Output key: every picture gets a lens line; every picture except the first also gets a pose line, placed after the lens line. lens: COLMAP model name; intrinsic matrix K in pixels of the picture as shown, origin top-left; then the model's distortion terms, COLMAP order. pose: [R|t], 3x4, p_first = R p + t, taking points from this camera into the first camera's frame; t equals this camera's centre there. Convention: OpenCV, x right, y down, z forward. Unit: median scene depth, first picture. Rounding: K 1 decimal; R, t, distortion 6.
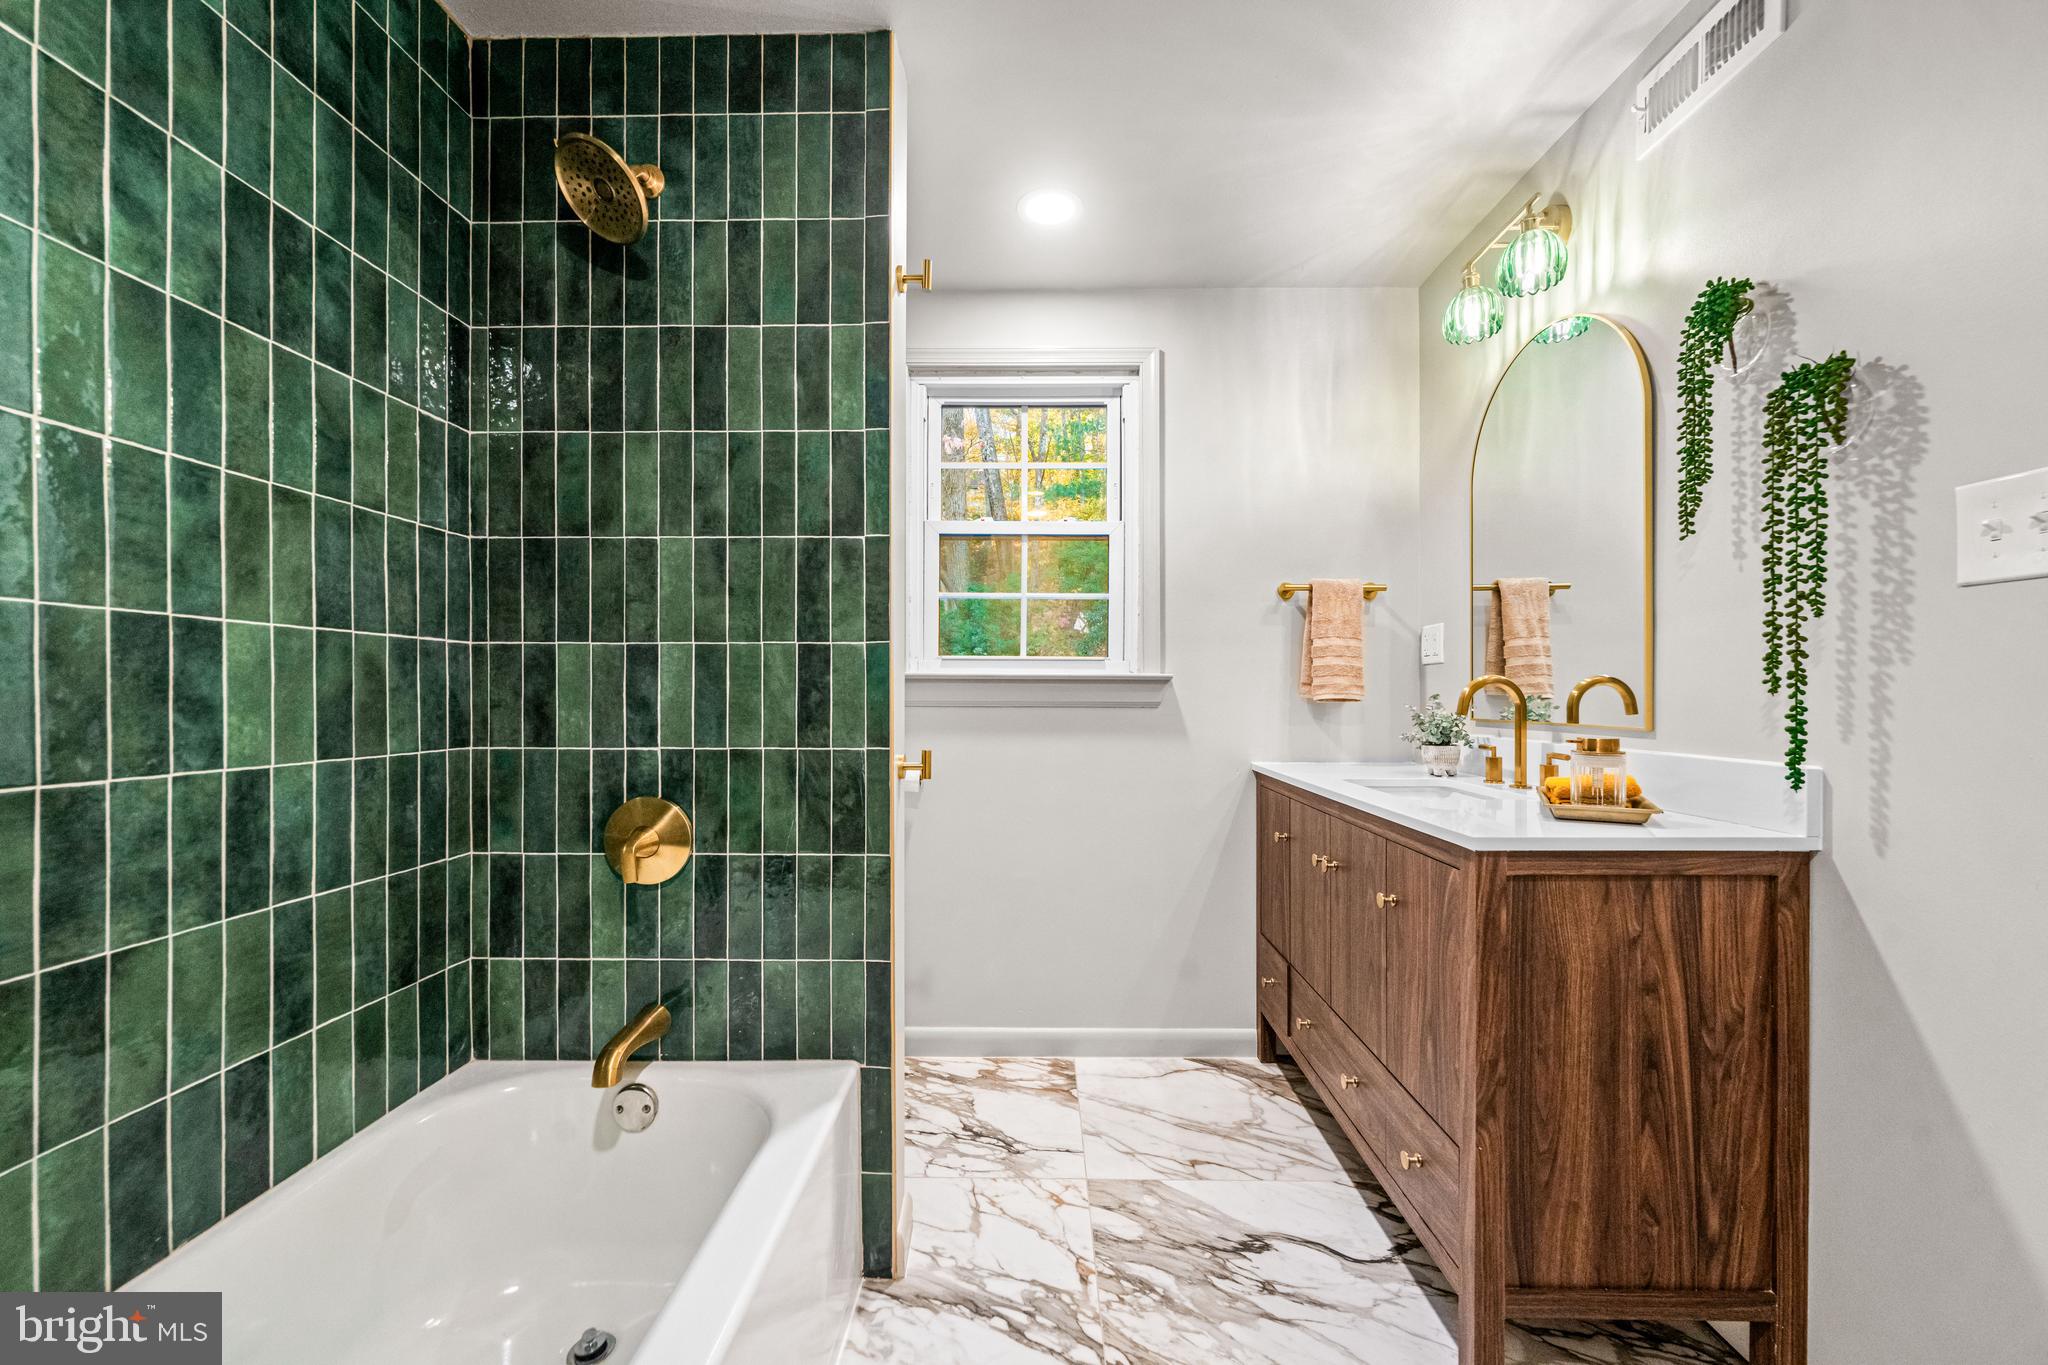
lens RADIAL K [[809.6, 0, 1027.8], [0, 809.6, 693.1], [0, 0, 1]] dist [-0.002056, 0.000763]
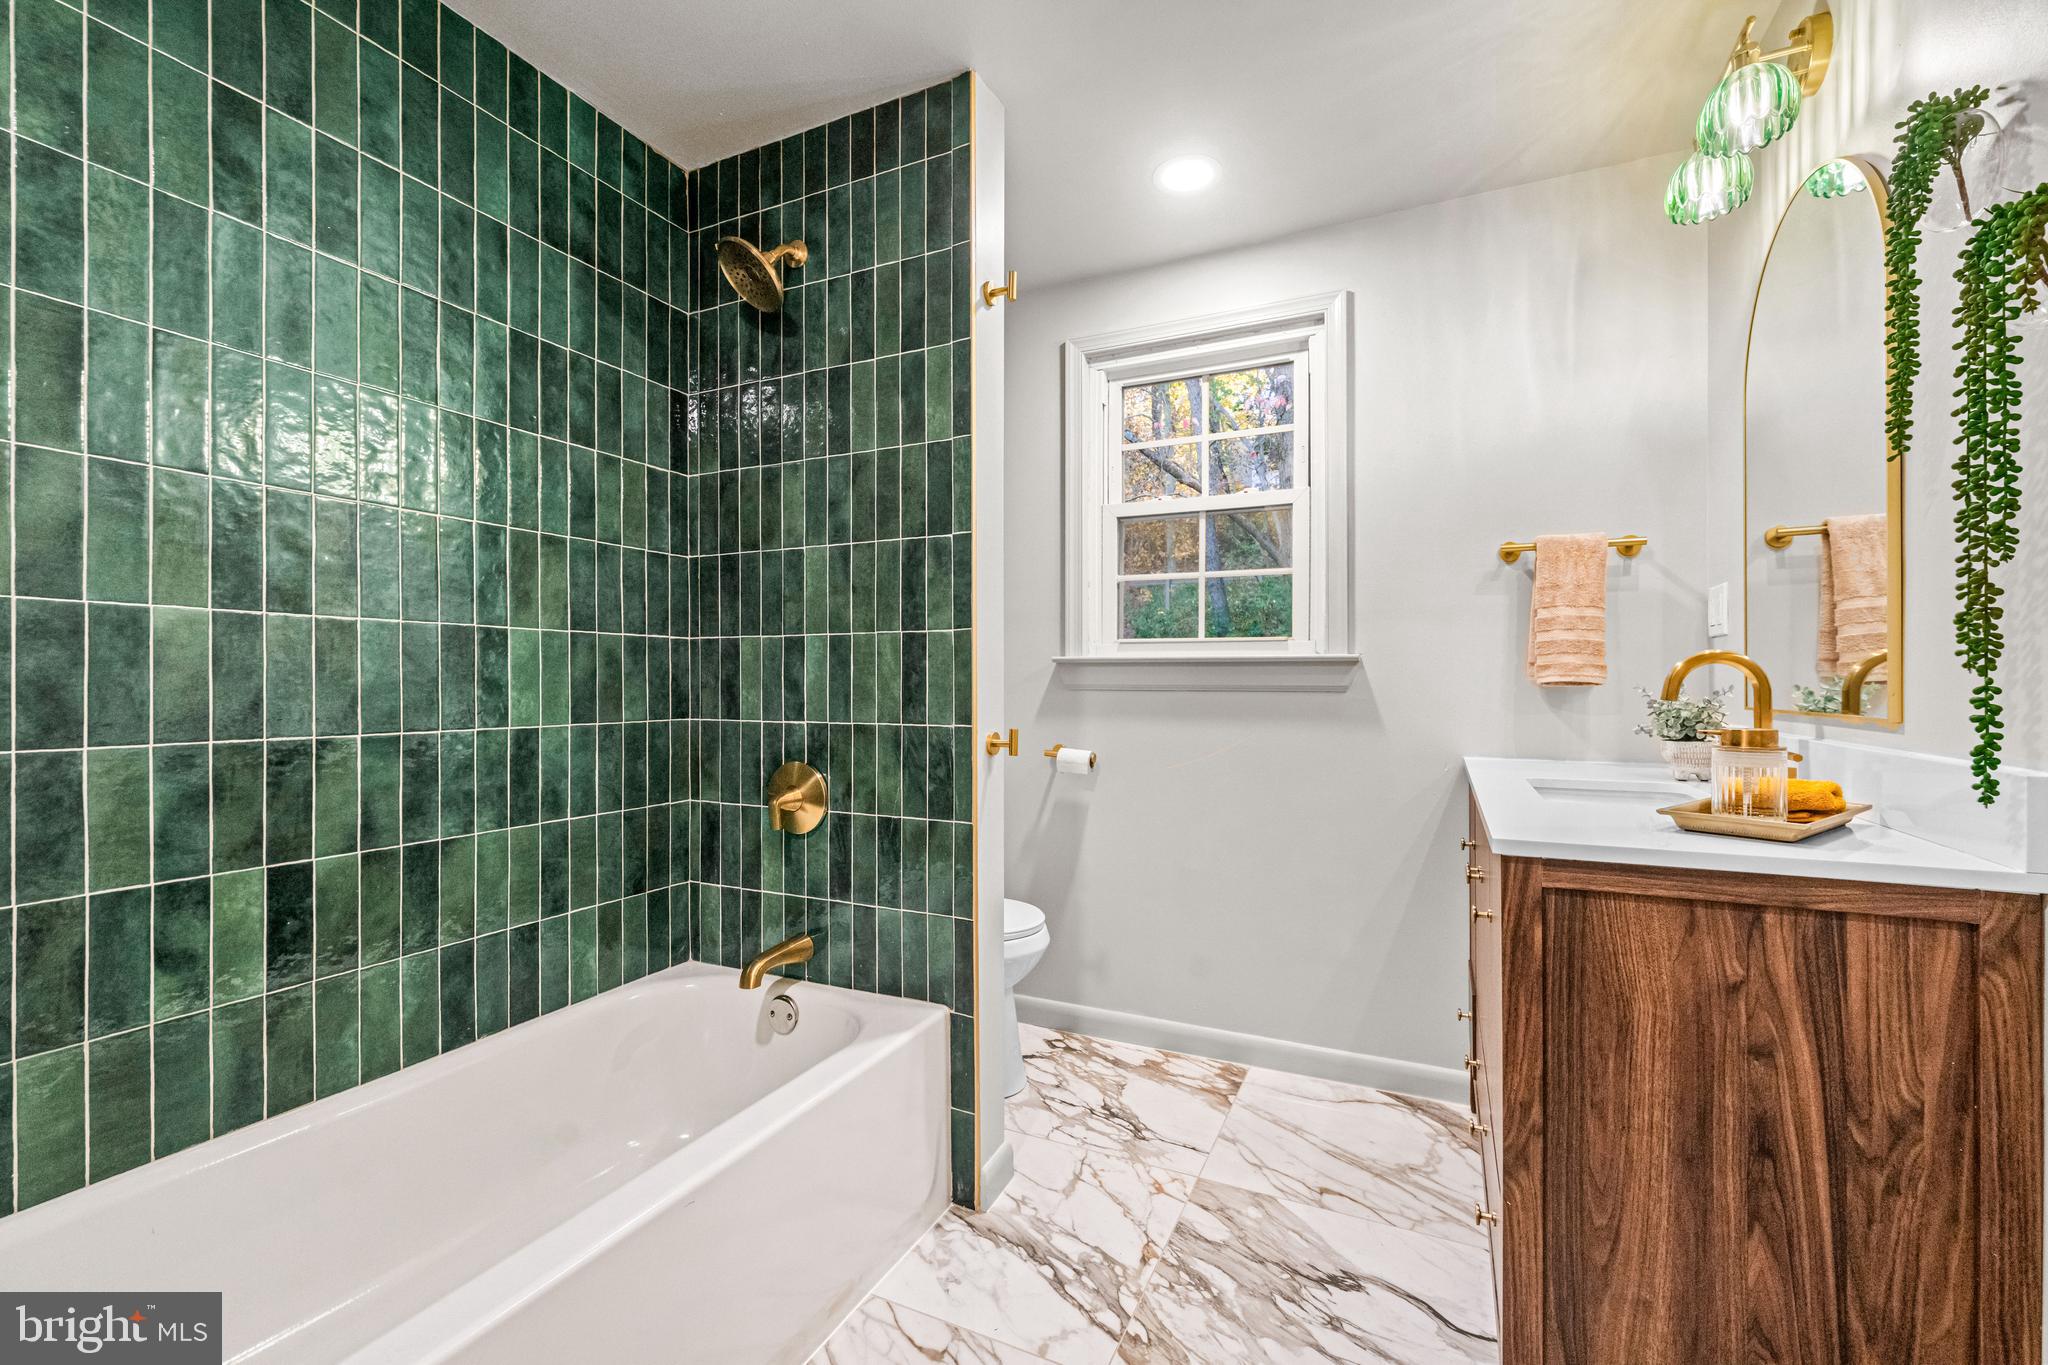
lens RADIAL K [[879.8, 0, 1020.8], [0, 879.8, 680.8], [0, 0, 1]] dist [0.001014, 0.000155]
pose [[0.905109, -0.002114, -0.425174, 0.403027], [0.002406, 0.999997, 0.000150, 0.006994], [0.425173, -0.001159, 0.905112, -0.052027]]
